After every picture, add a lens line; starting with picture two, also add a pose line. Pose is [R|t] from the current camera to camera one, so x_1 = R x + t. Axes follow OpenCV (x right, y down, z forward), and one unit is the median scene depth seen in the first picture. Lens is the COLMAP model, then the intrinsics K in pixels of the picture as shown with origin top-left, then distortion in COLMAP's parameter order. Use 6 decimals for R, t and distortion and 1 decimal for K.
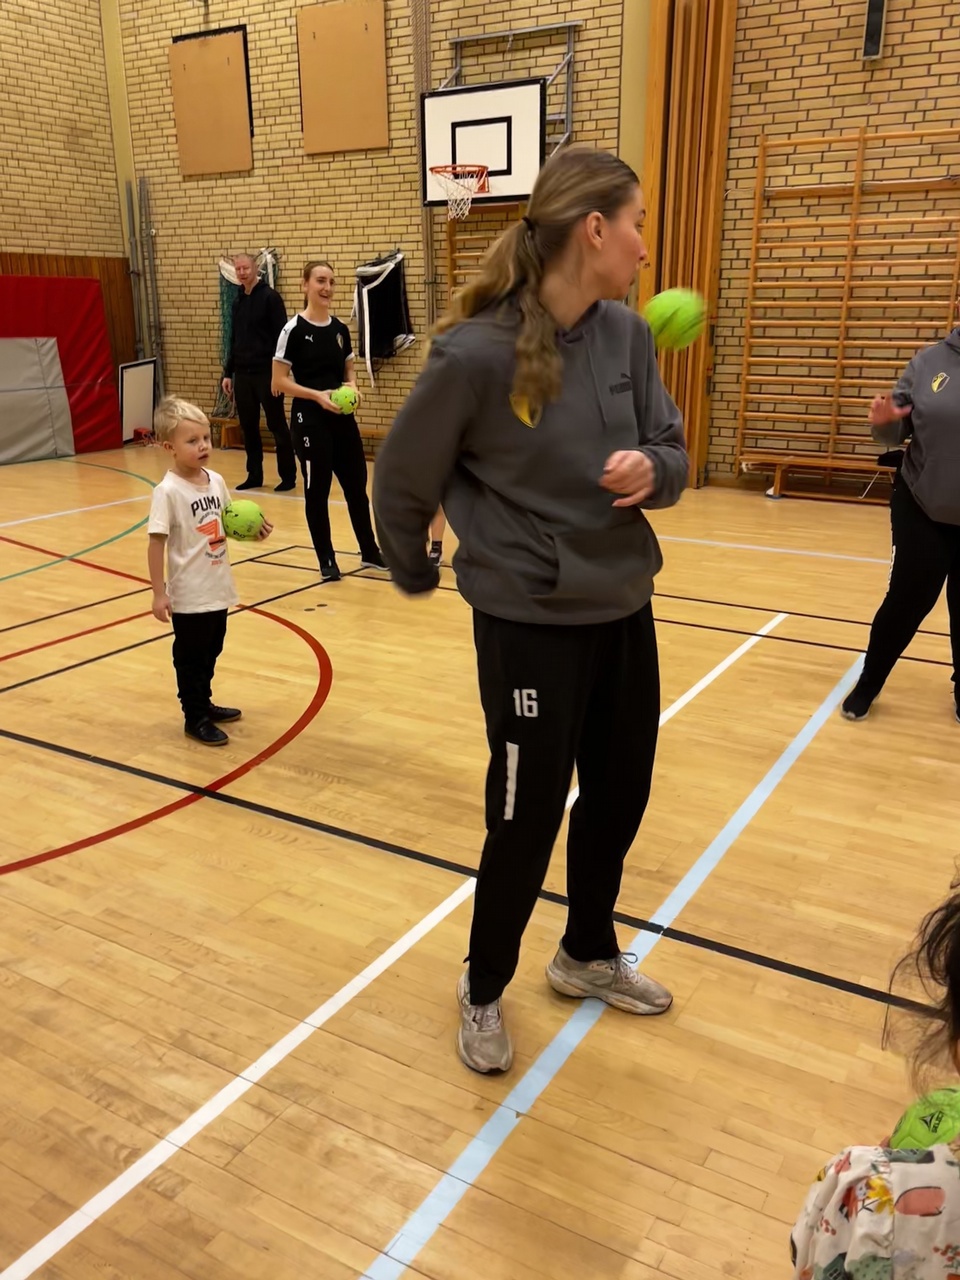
lens RADIAL K [[1068.2, 0, 484.6], [0, 1068.2, 636.0], [0, 0, 1]] dist [0.031656, -0.025604]
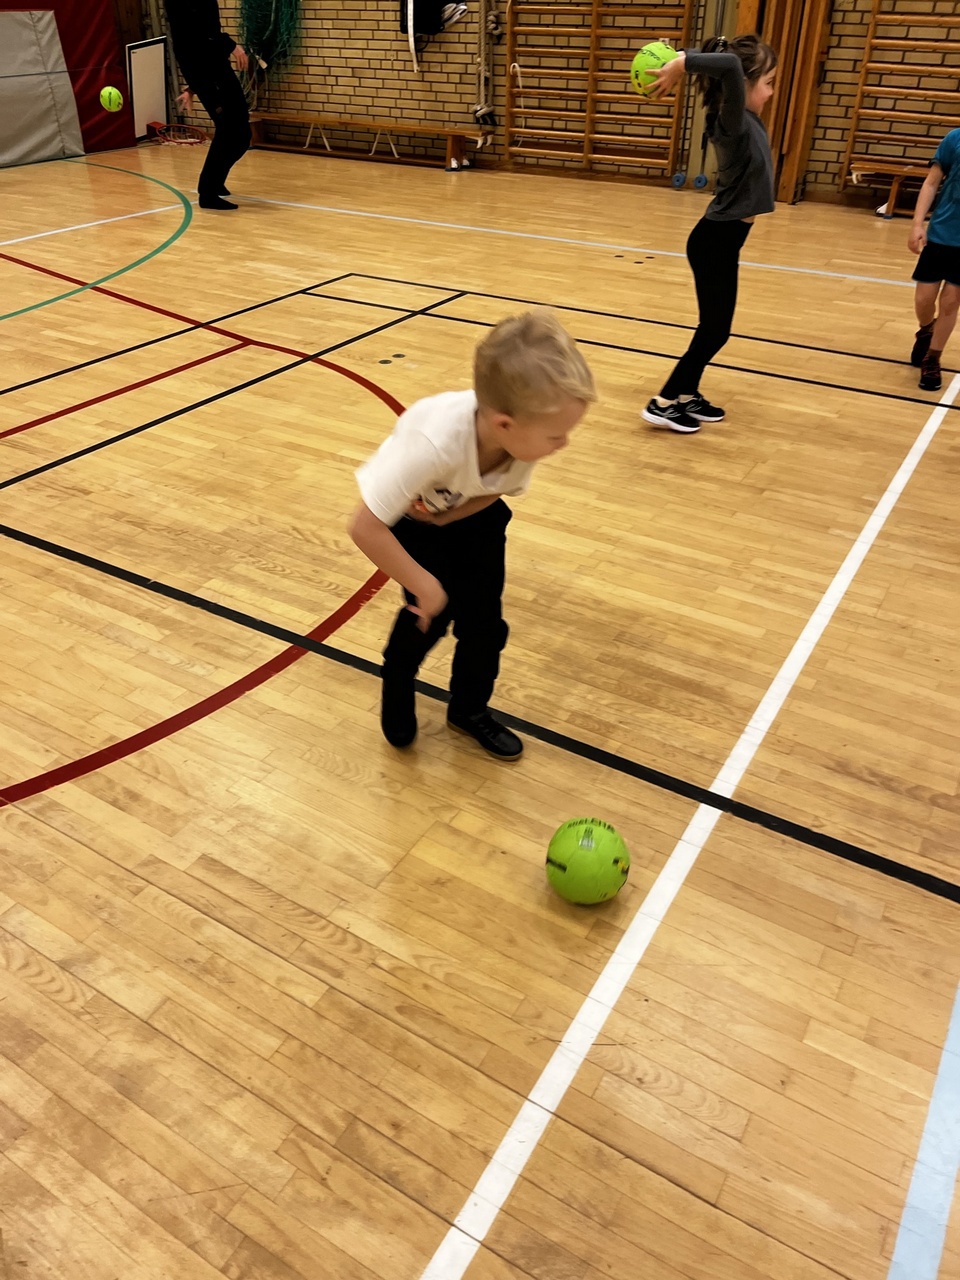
lens RADIAL K [[961.7, 0, 478.5], [0, 961.7, 638.5], [0, 0, 1]] dist [0.053052, -0.083932]
pose [[0.999887, 0.014414, -0.004294, -0.052752], [-0.012577, 0.957908, 0.286800, -0.021555], [0.008247, -0.286714, 0.957981, 0.134175]]
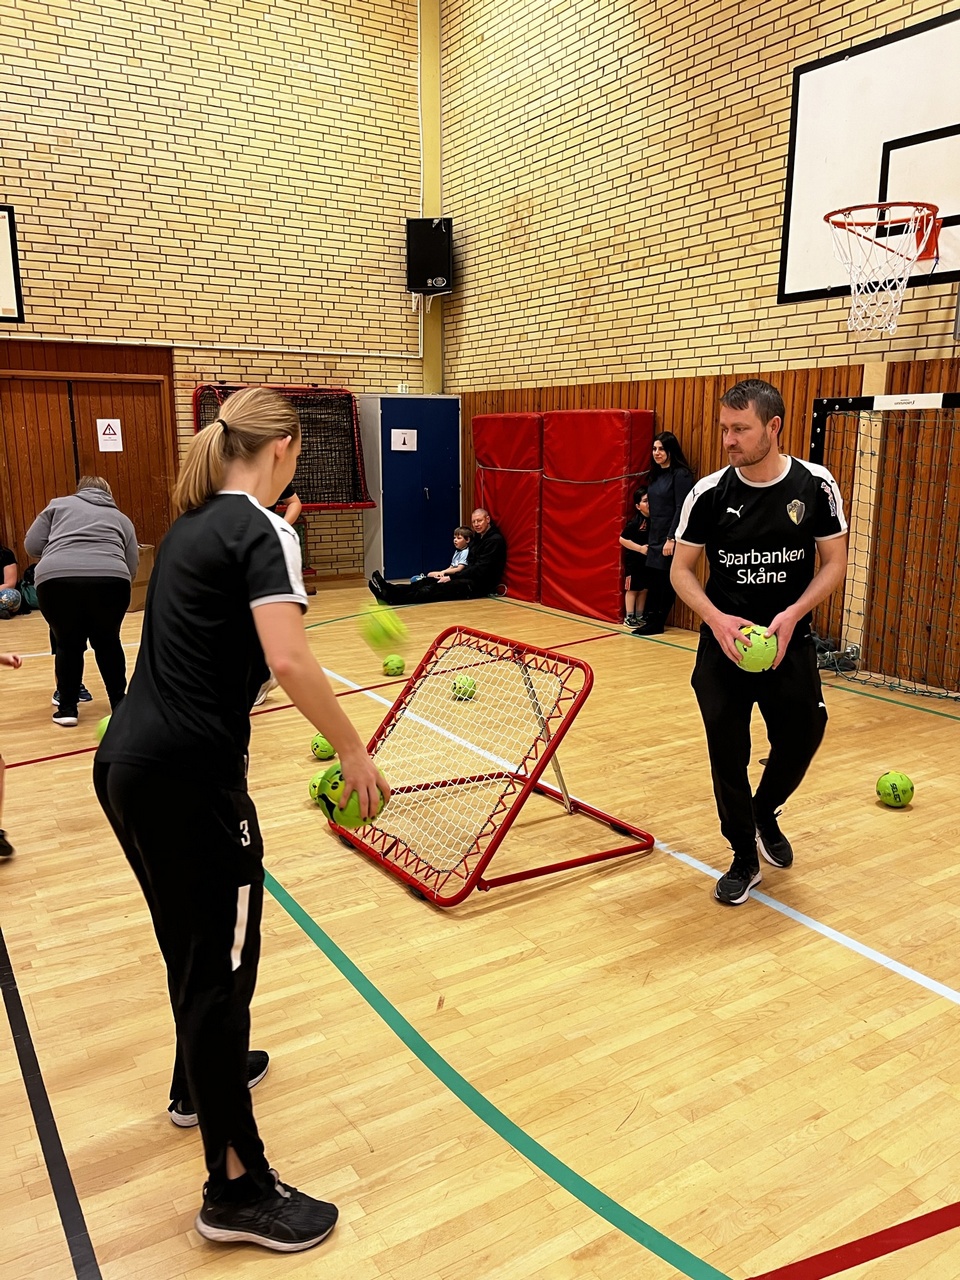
lens RADIAL K [[961.7, 0, 481.5], [0, 961.7, 652.8], [0, 0, 1]] dist [0.053052, -0.083932]
pose [[-0.462699, 0.198436, -0.864021, -0.118884], [-0.258773, 0.901949, 0.345724, -0.234290], [0.847907, 0.383552, -0.365980, 0.732291]]
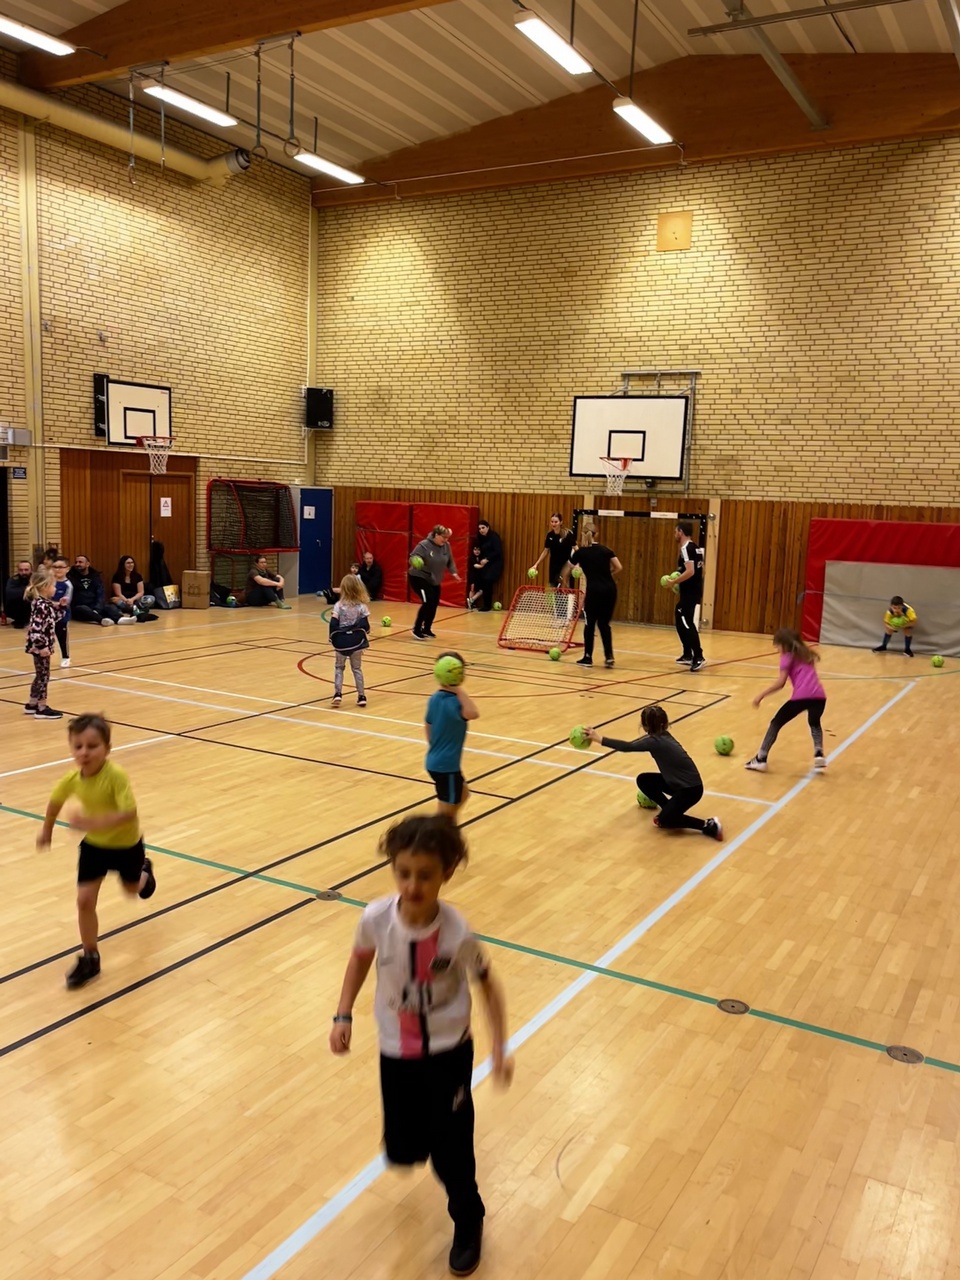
lens RADIAL K [[961.7, 0, 491.6], [0, 961.7, 634.5], [0, 0, 1]] dist [0.053052, -0.083932]
pose [[0.019745, 0.145340, -0.989185, 0.896727], [-0.328494, 0.935394, 0.130880, -0.187796], [0.944300, 0.322357, 0.066213, 0.432344]]
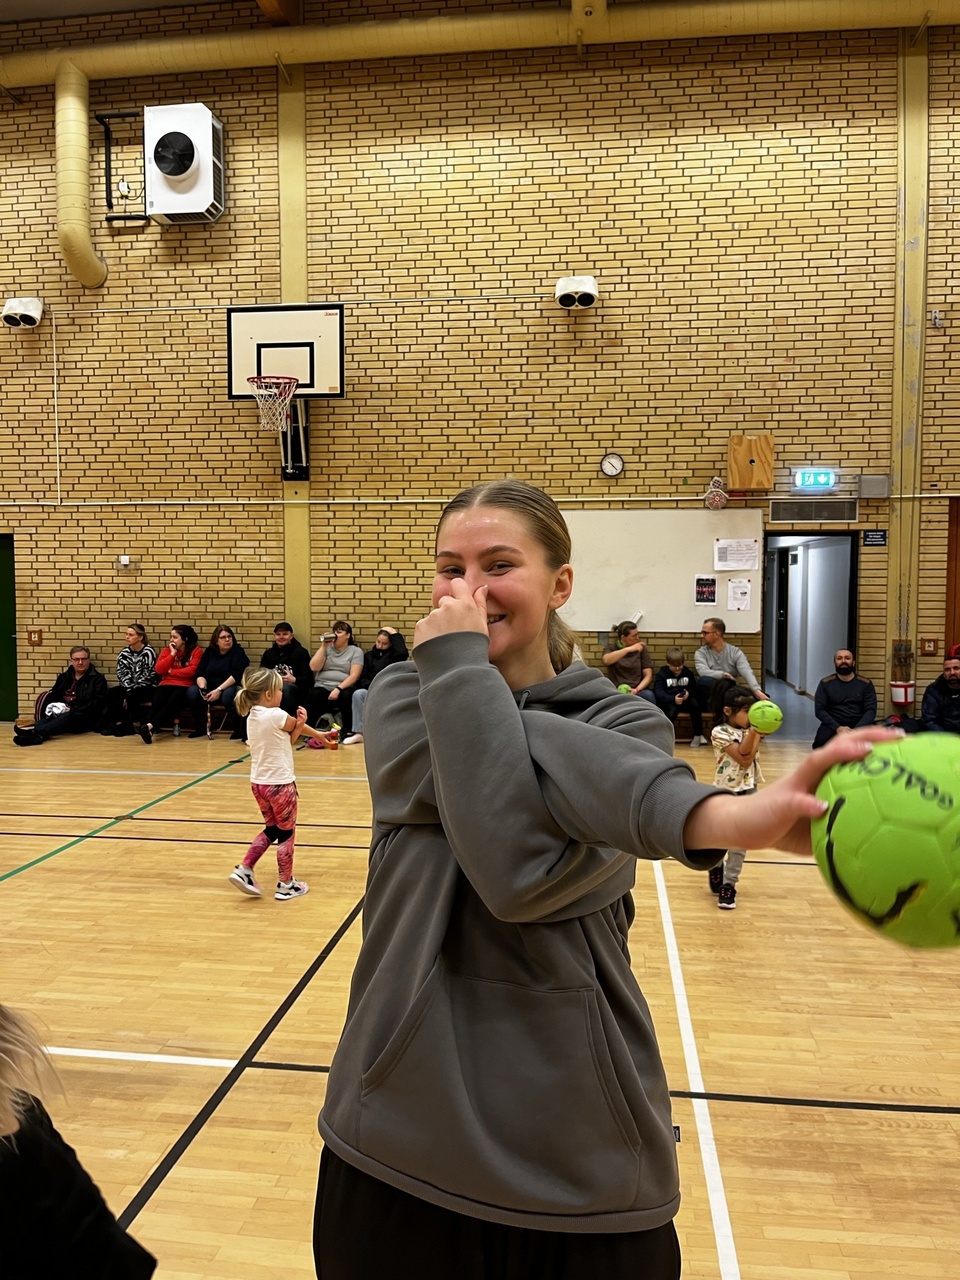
lens RADIAL K [[961.7, 0, 476.1], [0, 961.7, 634.2], [0, 0, 1]] dist [0.053052, -0.083932]
pose [[-0.921530, 0.021838, -0.387693, 0.199450], [-0.114841, 0.938426, 0.325833, -0.179802], [0.370937, 0.344788, -0.862280, 0.538318]]
